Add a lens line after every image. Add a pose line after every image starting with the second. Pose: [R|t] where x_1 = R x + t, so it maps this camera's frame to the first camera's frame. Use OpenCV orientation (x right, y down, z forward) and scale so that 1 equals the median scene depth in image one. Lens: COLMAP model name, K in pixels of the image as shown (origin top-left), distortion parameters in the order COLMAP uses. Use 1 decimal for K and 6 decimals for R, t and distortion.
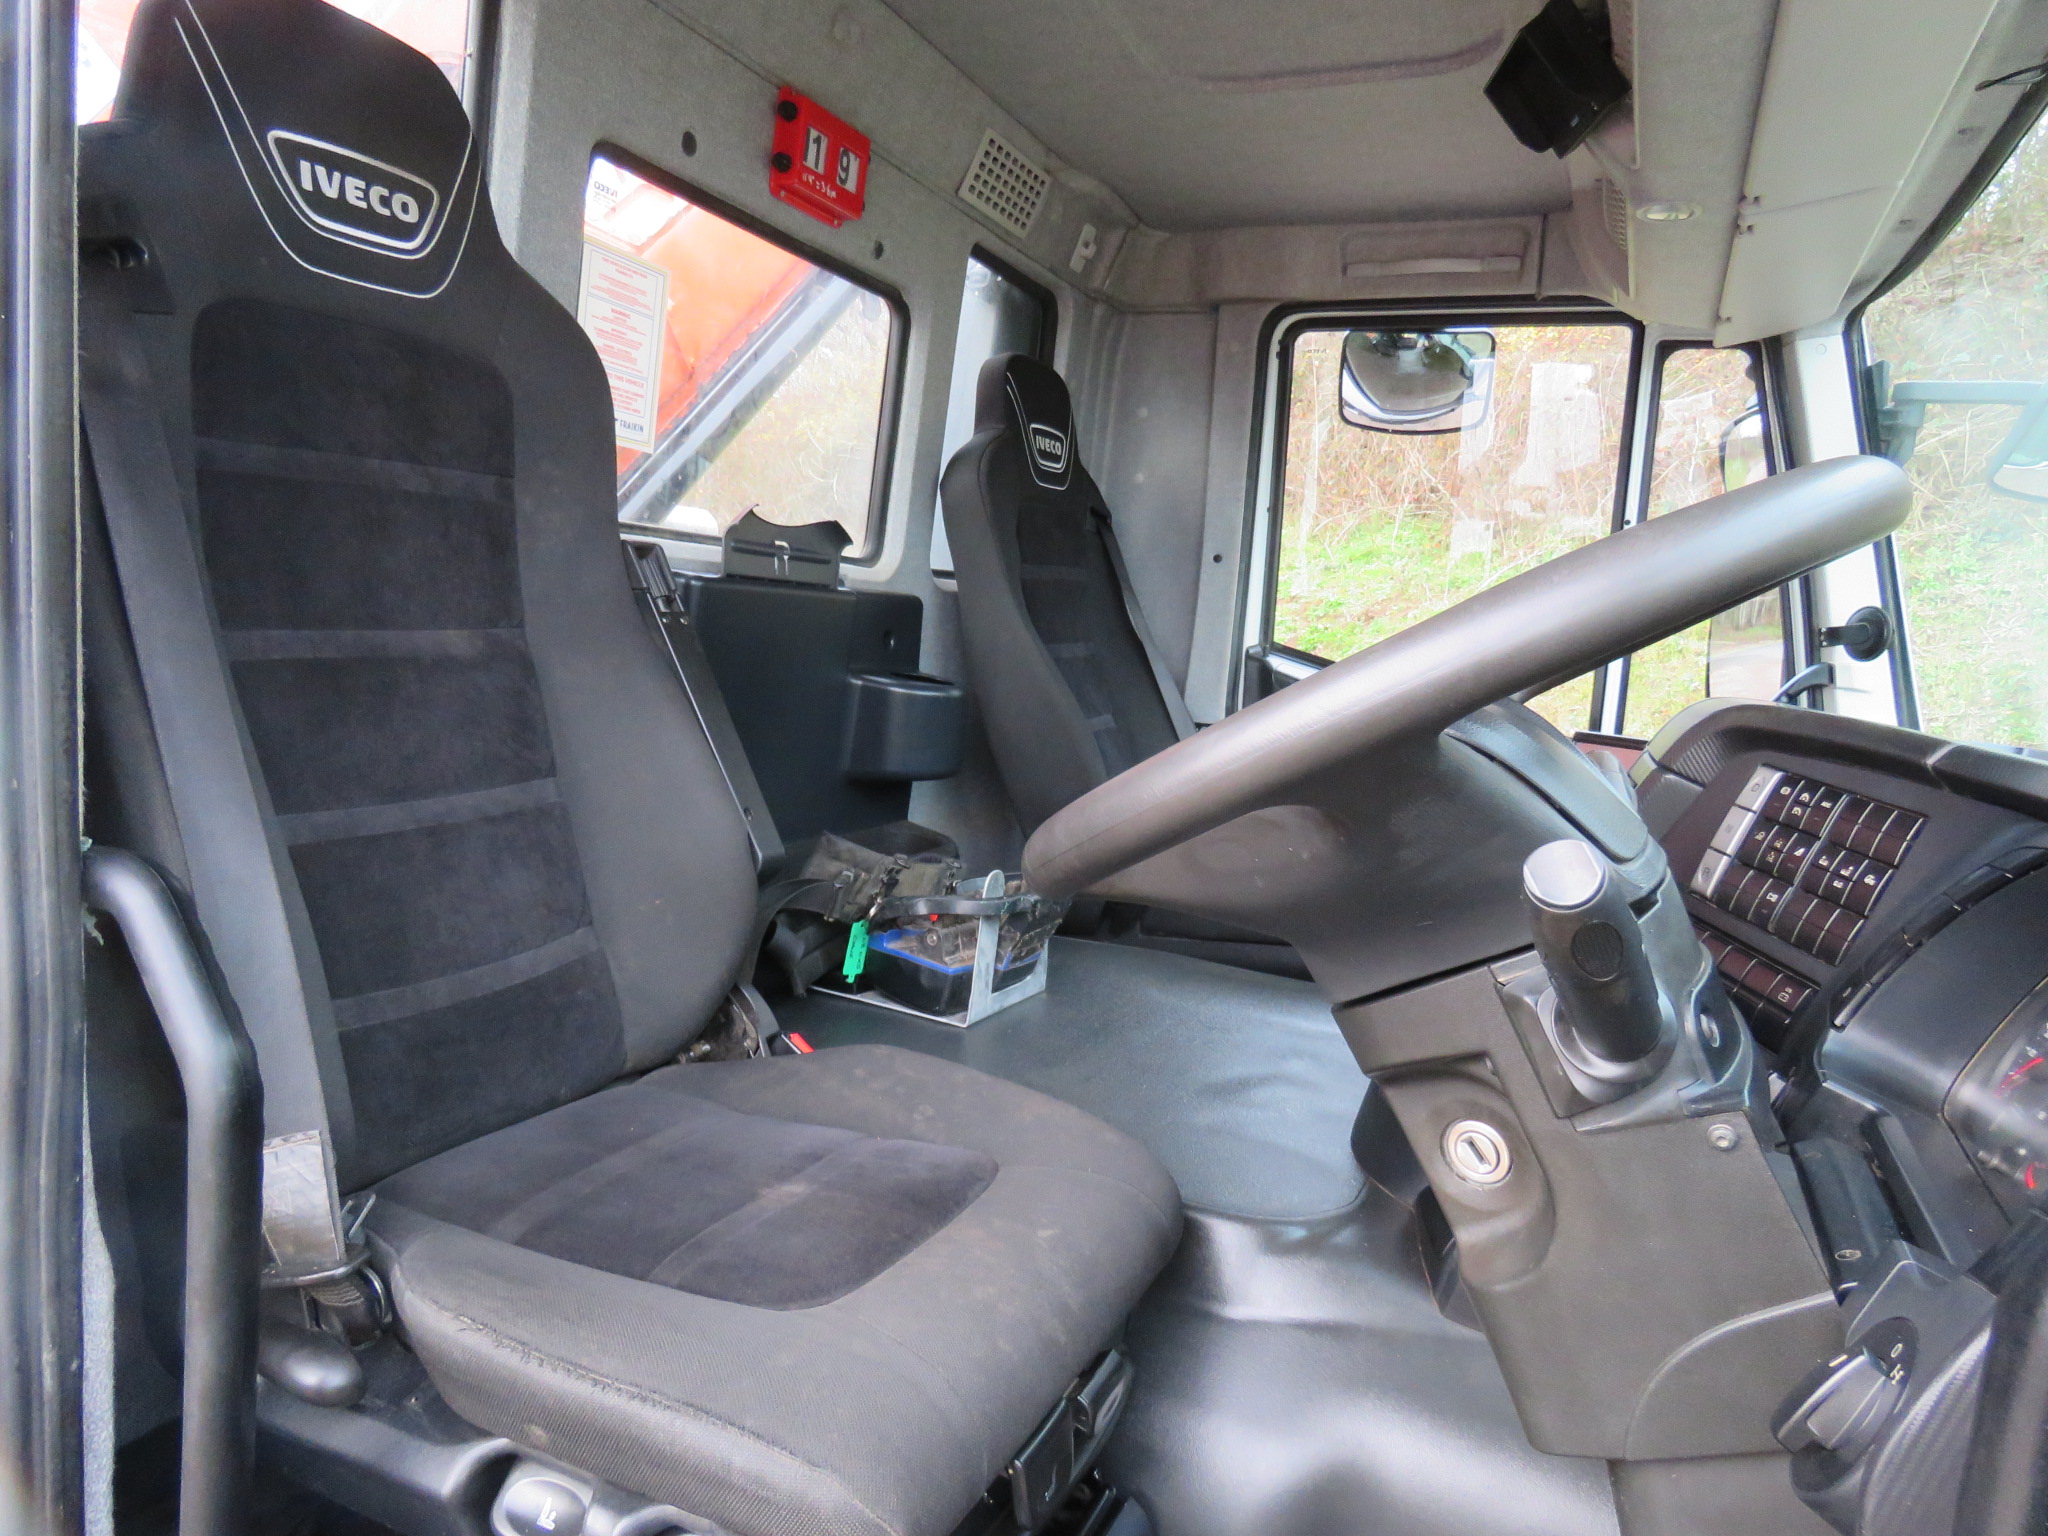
lens RADIAL K [[1434.4, 0, 1024.0], [0, 1434.4, 768.0], [0, 0, 1]] dist [-0.001471, -0.001507]
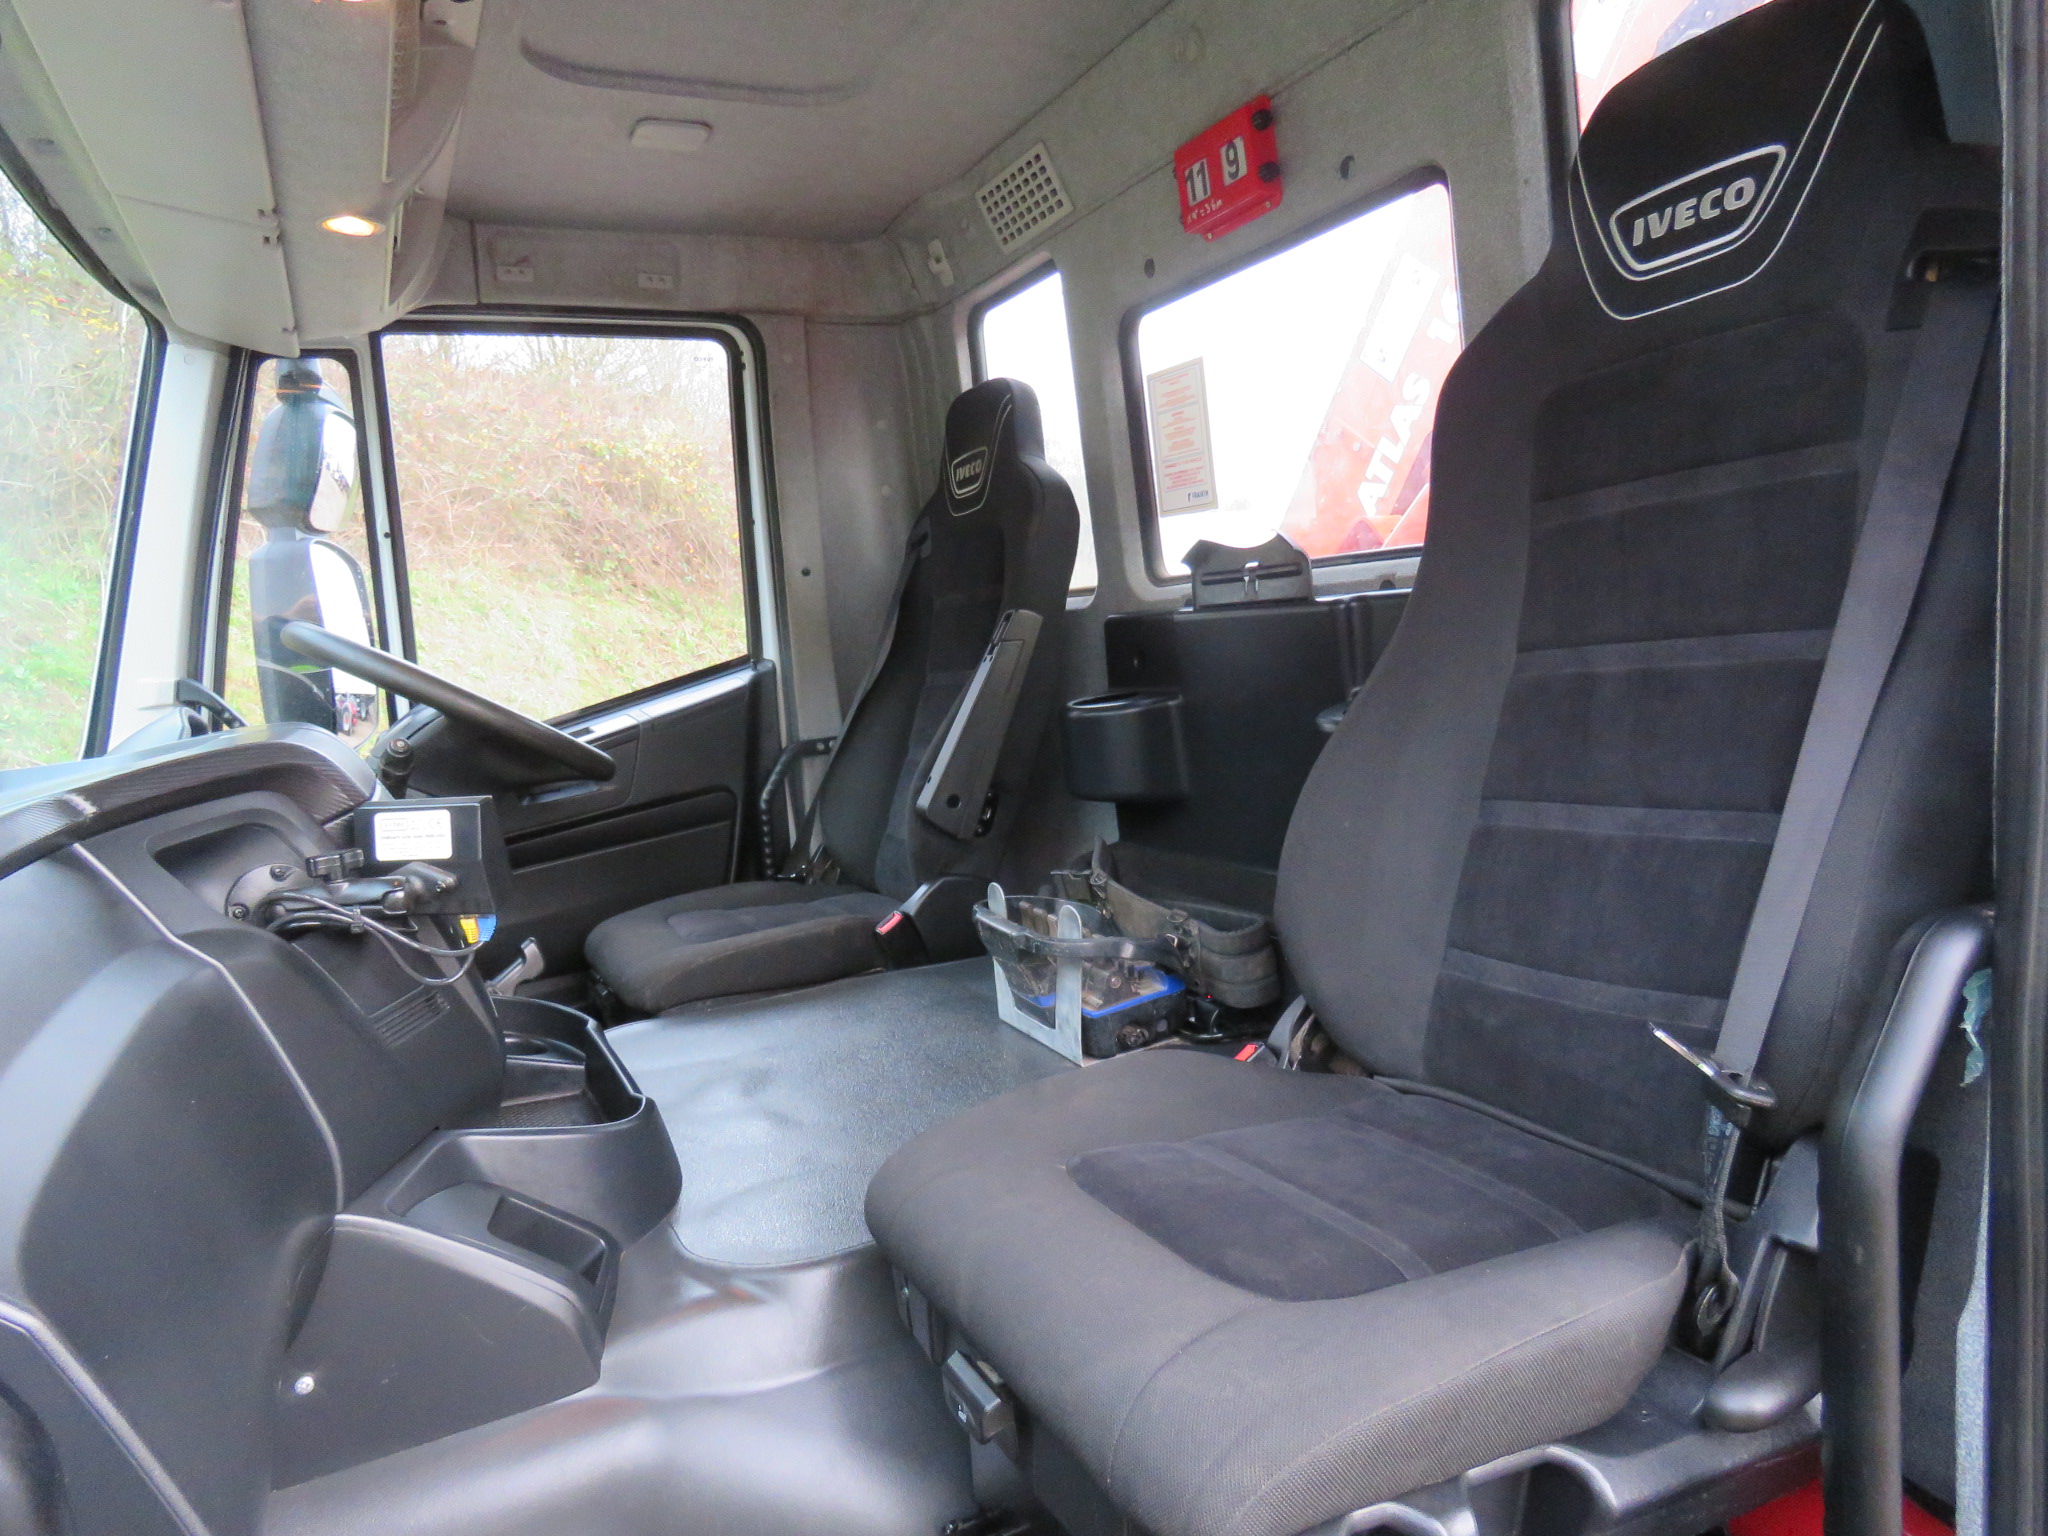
lens RADIAL K [[1404.4, 0, 1024.0], [0, 1404.4, 768.0], [0, 0, 1]] dist [-0.073490, -0.001579]
pose [[-0.658019, 0.048896, -0.751412, 0.659401], [-0.047332, 0.993230, 0.106081, -0.111946], [0.751512, 0.105370, -0.651250, 1.515057]]
